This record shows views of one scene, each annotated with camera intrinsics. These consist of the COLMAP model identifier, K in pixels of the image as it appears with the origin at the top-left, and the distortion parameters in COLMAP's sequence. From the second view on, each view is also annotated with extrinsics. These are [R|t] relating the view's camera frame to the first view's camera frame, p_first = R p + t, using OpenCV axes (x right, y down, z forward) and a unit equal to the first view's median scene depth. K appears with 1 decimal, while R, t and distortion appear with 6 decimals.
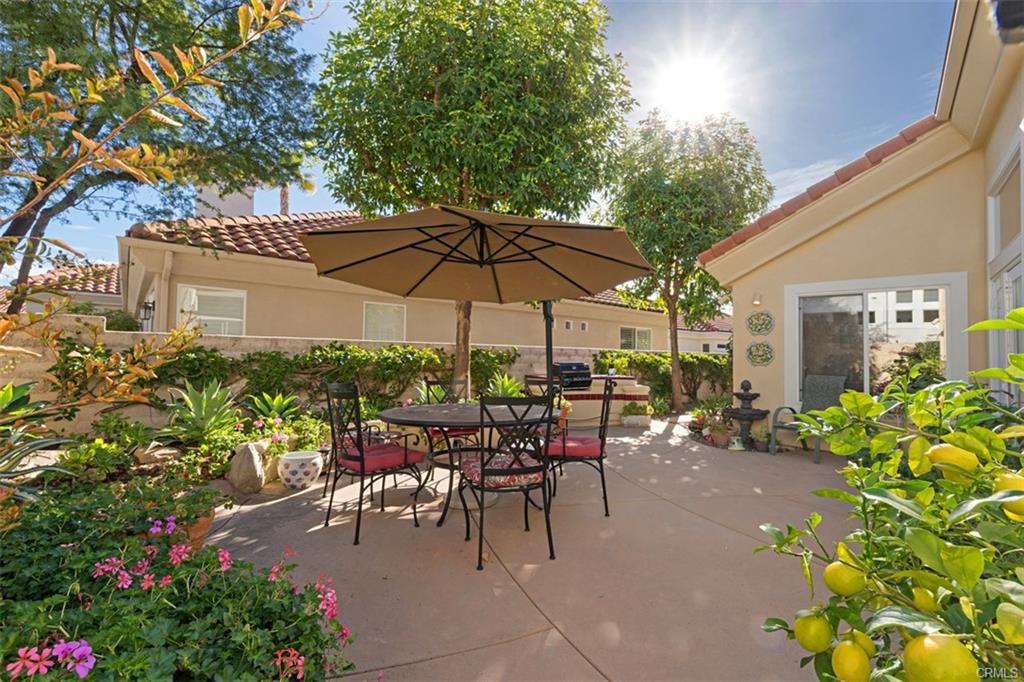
lens RADIAL K [[439.0, 0, 507.7], [0, 439.0, 338.5], [0, 0, 1]] dist [0.002629, 0.000303]
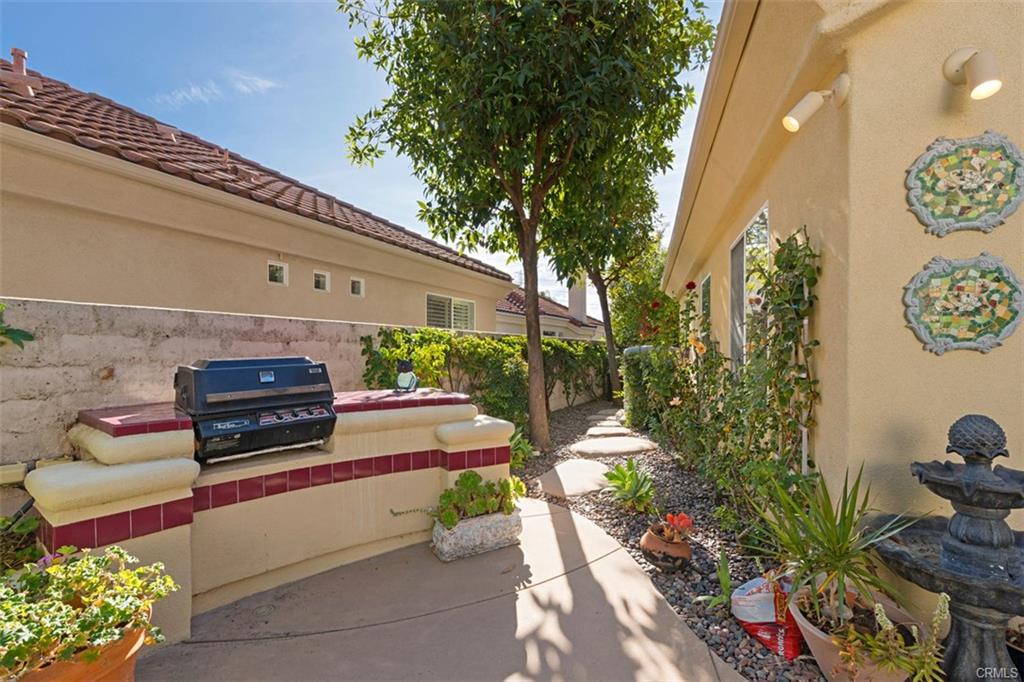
lens RADIAL K [[473.5, 0, 512.0], [0, 473.5, 341.0], [0, 0, 1]] dist [0.001199, 0.000143]
pose [[0.907973, -0.013631, 0.418808, 0.137603], [0.004882, 0.999747, 0.021954, 0.031128], [-0.419001, -0.017889, 0.907810, 0.546188]]
